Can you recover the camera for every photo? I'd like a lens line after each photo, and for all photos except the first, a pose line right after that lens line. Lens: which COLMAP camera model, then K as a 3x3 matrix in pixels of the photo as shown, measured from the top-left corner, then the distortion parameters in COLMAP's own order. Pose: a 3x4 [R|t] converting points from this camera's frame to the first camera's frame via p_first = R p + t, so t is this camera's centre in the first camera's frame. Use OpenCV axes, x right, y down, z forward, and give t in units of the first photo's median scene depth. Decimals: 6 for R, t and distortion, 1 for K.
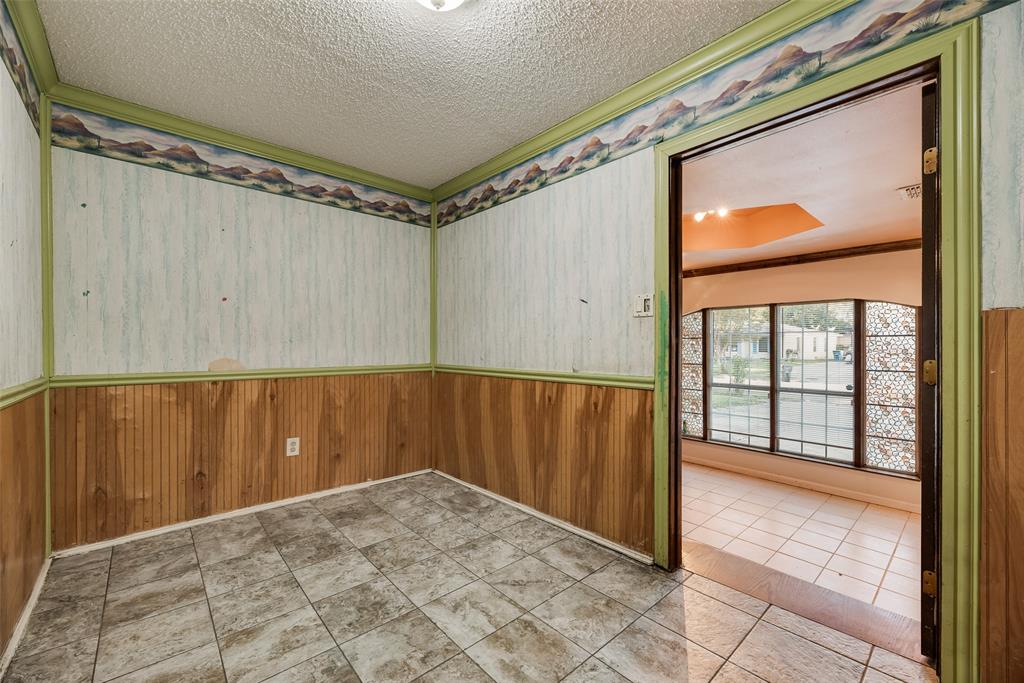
lens RADIAL K [[410.2, 0, 514.2], [0, 410.2, 347.0], [0, 0, 1]] dist [0.002513, -0.000681]
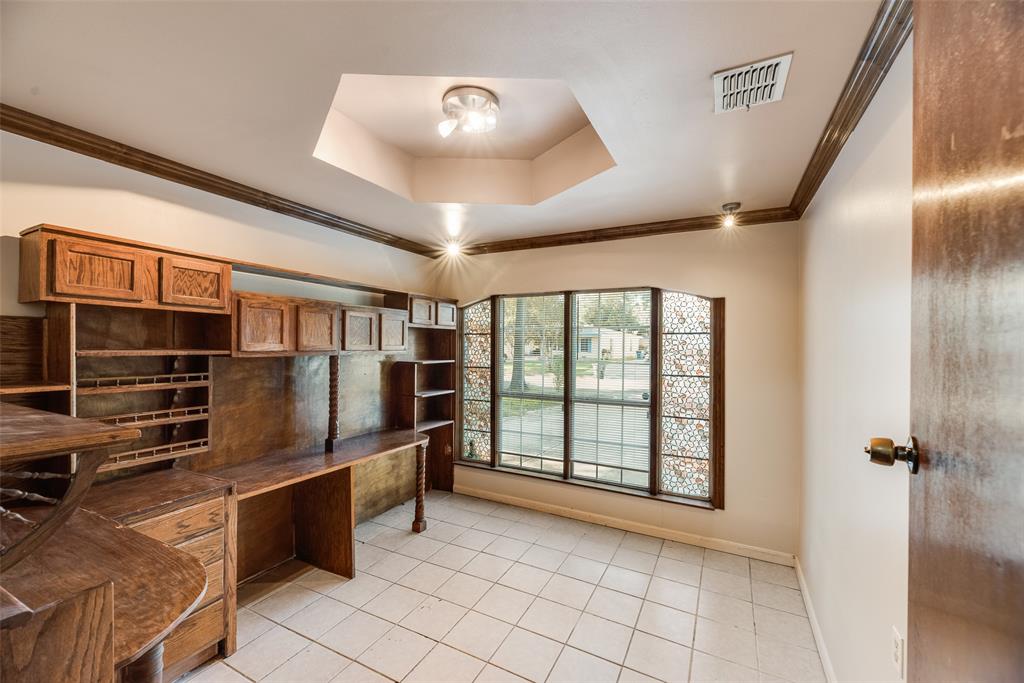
lens RADIAL K [[410.2, 0, 515.9], [0, 410.2, 344.0], [0, 0, 1]] dist [0.002513, -0.000681]
pose [[0.931294, 0.010800, 0.364108, 0.283719], [-0.009398, 0.999940, -0.005624, 0.001954], [-0.364147, 0.001816, 0.931340, 0.340570]]
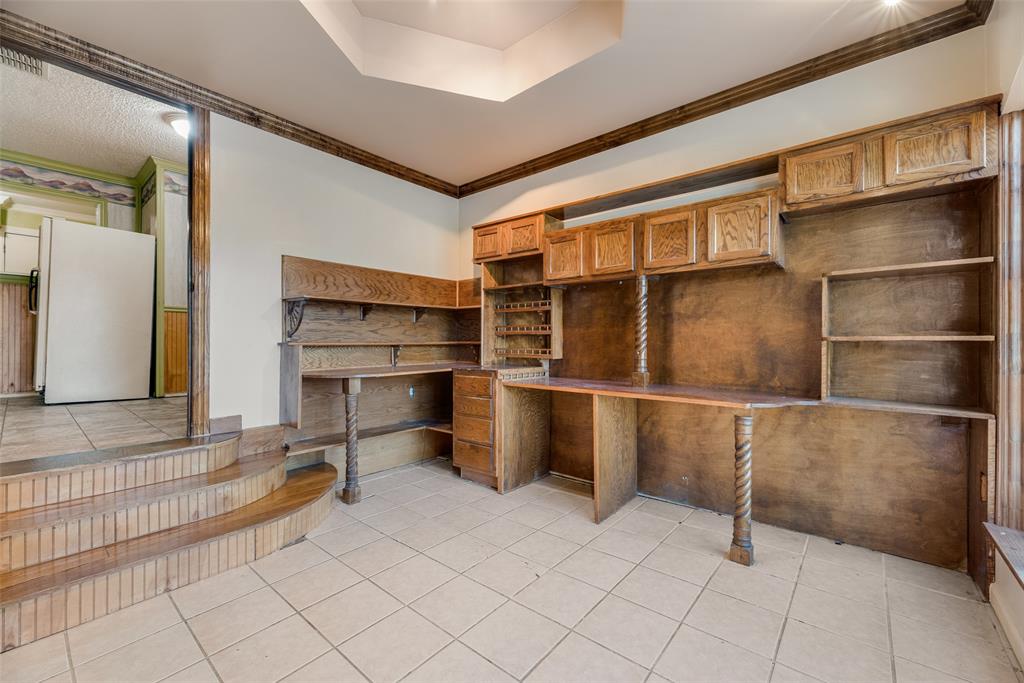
lens RADIAL K [[410.2, 0, 516.5], [0, 410.2, 340.5], [0, 0, 1]] dist [0.002513, -0.000681]
pose [[0.150472, -0.005474, -0.988599, 0.763058], [-0.004551, 0.999970, -0.006229, 0.106943], [0.988604, 0.005436, 0.150442, 0.783116]]
